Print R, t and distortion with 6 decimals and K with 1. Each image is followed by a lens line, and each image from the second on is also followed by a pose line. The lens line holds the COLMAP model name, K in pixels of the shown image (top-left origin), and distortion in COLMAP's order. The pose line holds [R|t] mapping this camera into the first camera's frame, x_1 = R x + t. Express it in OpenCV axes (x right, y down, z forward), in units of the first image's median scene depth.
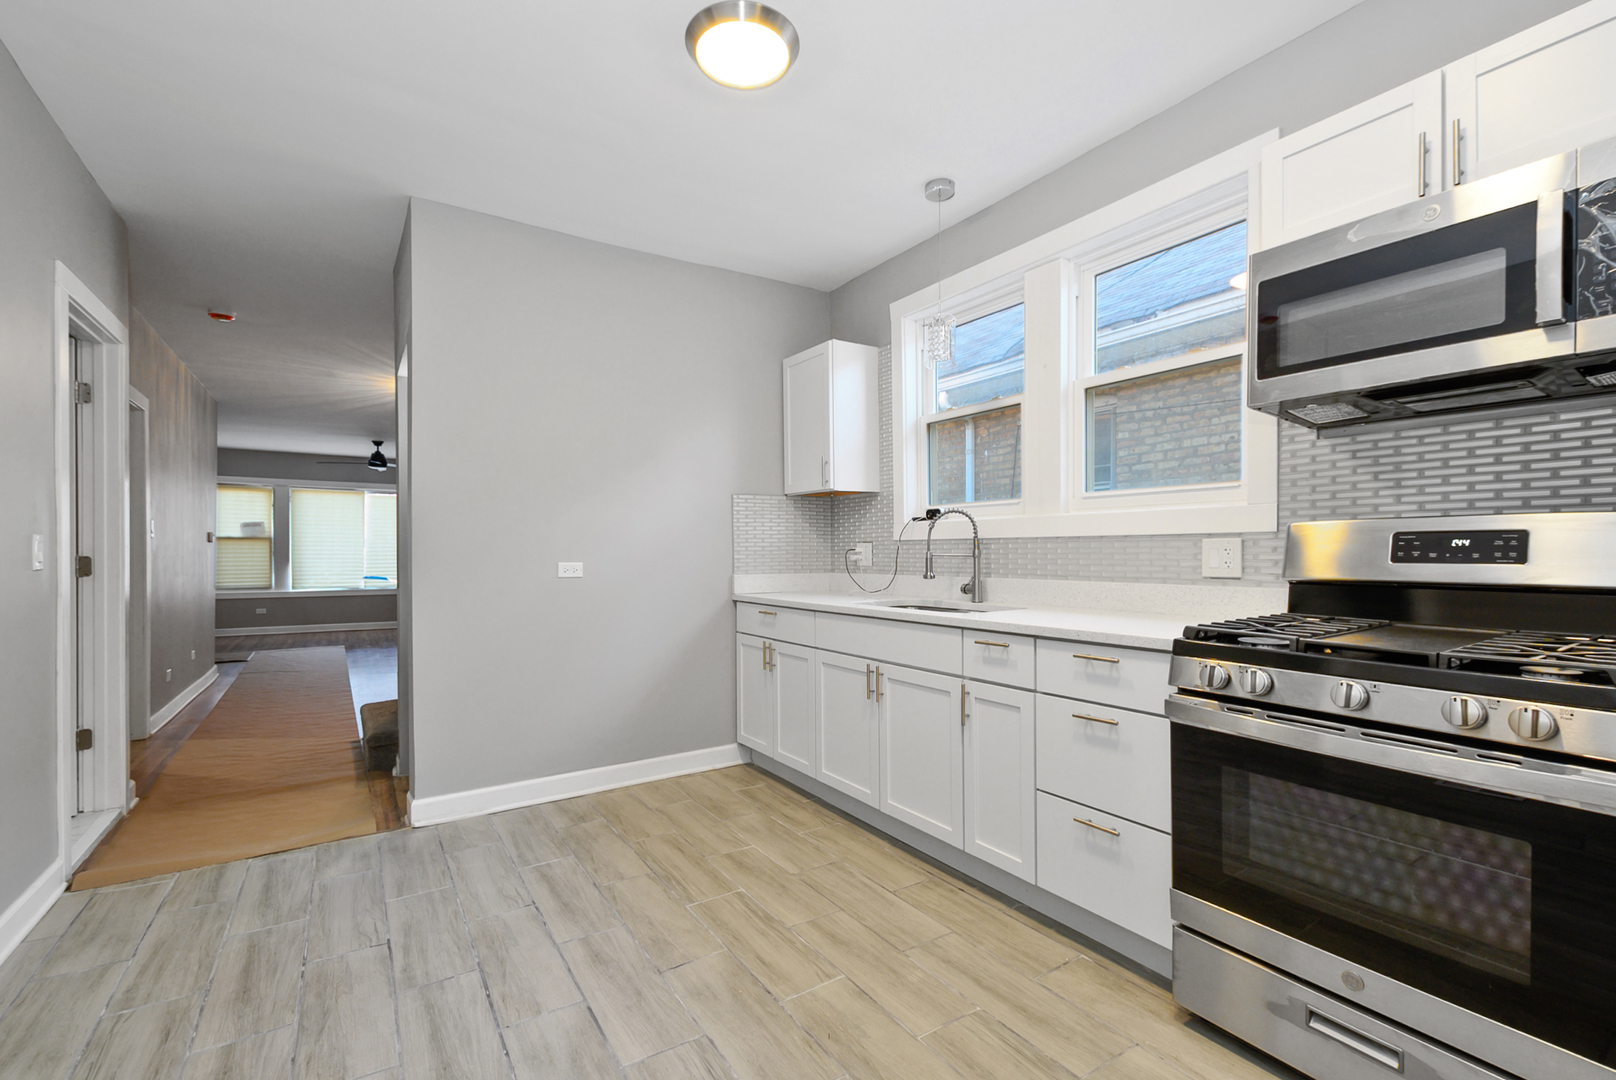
lens RADIAL K [[714.5, 0, 807.2], [0, 714.5, 550.7], [0, 0, 1]] dist [0.000514, -0.001444]
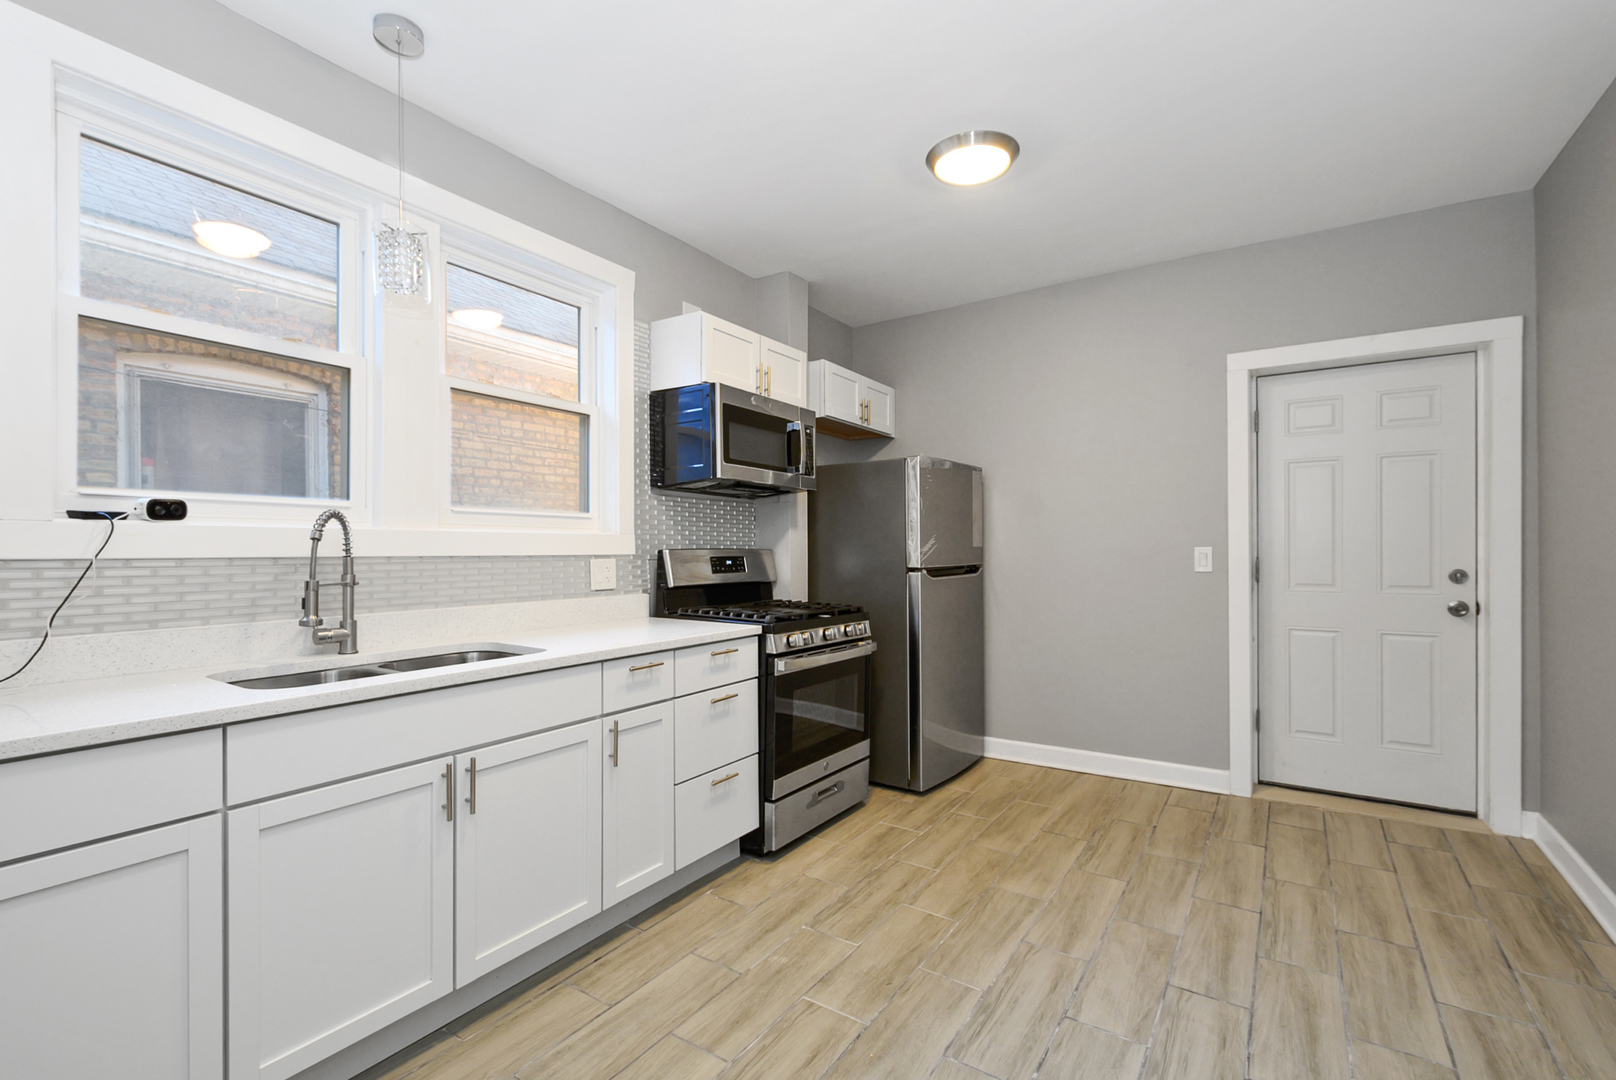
lens RADIAL K [[714.5, 0, 824.6], [0, 714.5, 542.2], [0, 0, 1]] dist [0.000514, -0.001444]
pose [[-0.419861, 0.012738, 0.907499, -0.691980], [0.000386, 0.999904, -0.013856, -0.027577], [-0.907588, -0.005467, -0.419826, 1.091989]]
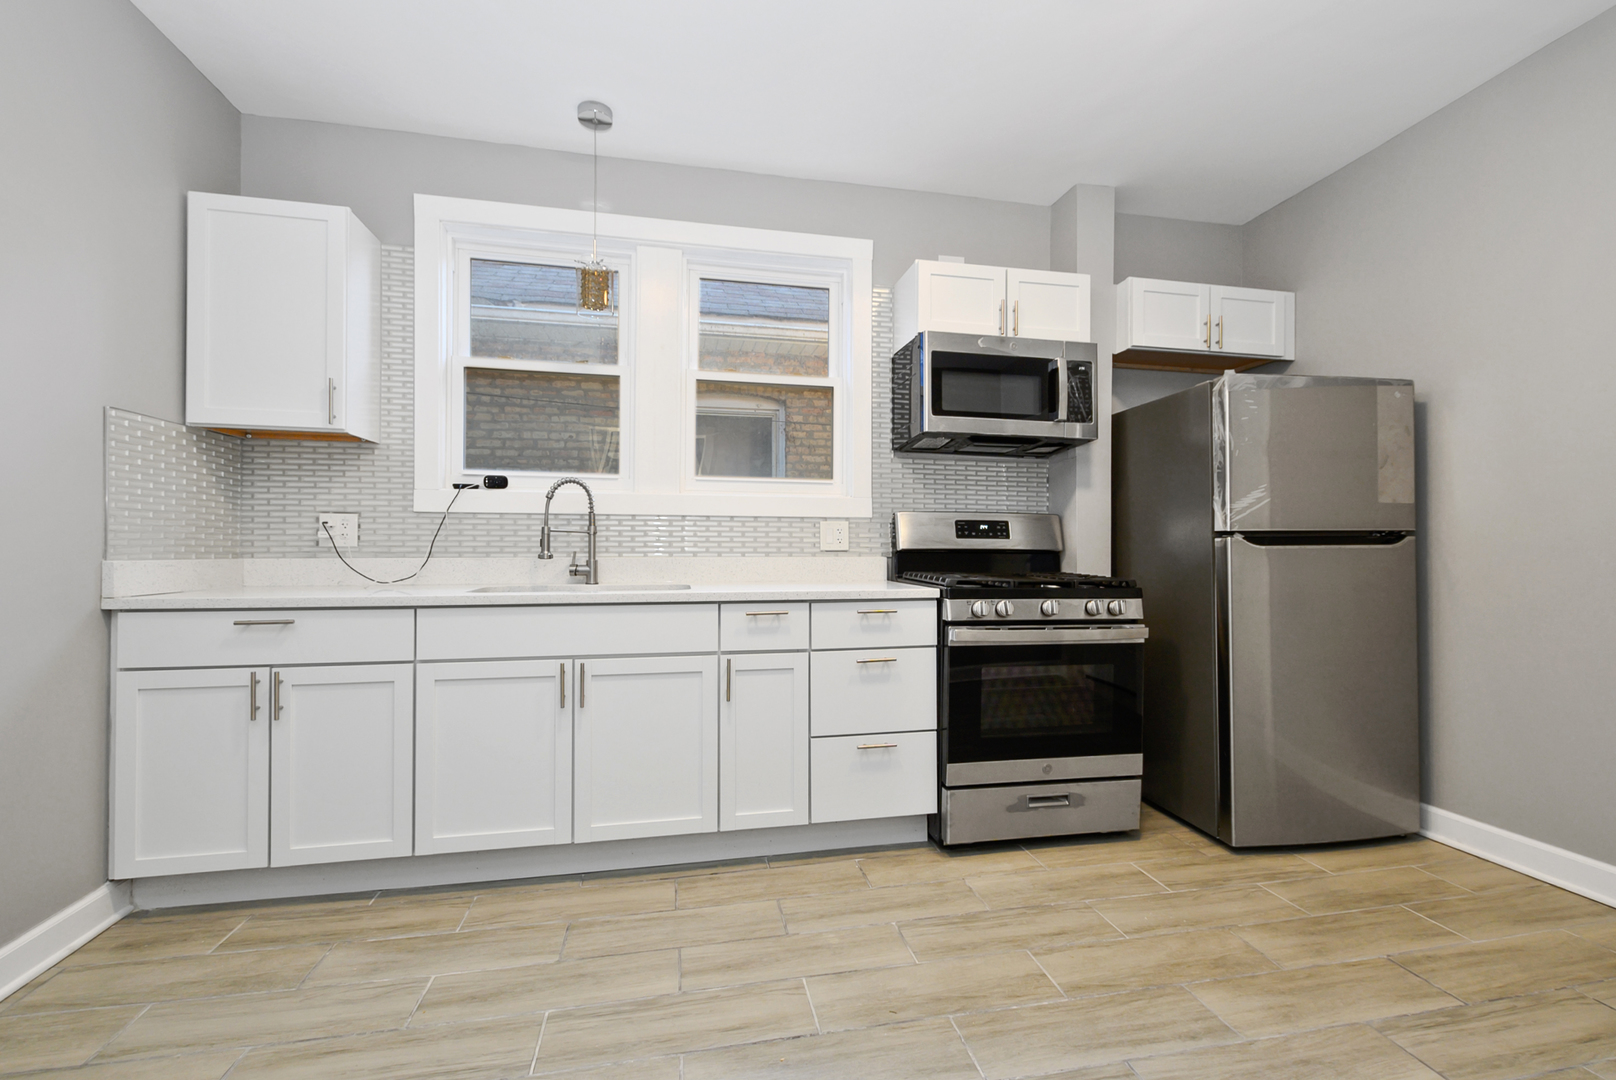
lens RADIAL K [[714.5, 0, 823.3], [0, 714.5, 538.3], [0, 0, 1]] dist [0.000514, -0.001444]
pose [[0.351630, 0.019358, 0.935939, -0.631186], [-0.005660, 0.999812, -0.018552, 0.036281], [-0.936122, 0.001226, 0.351673, 0.508392]]
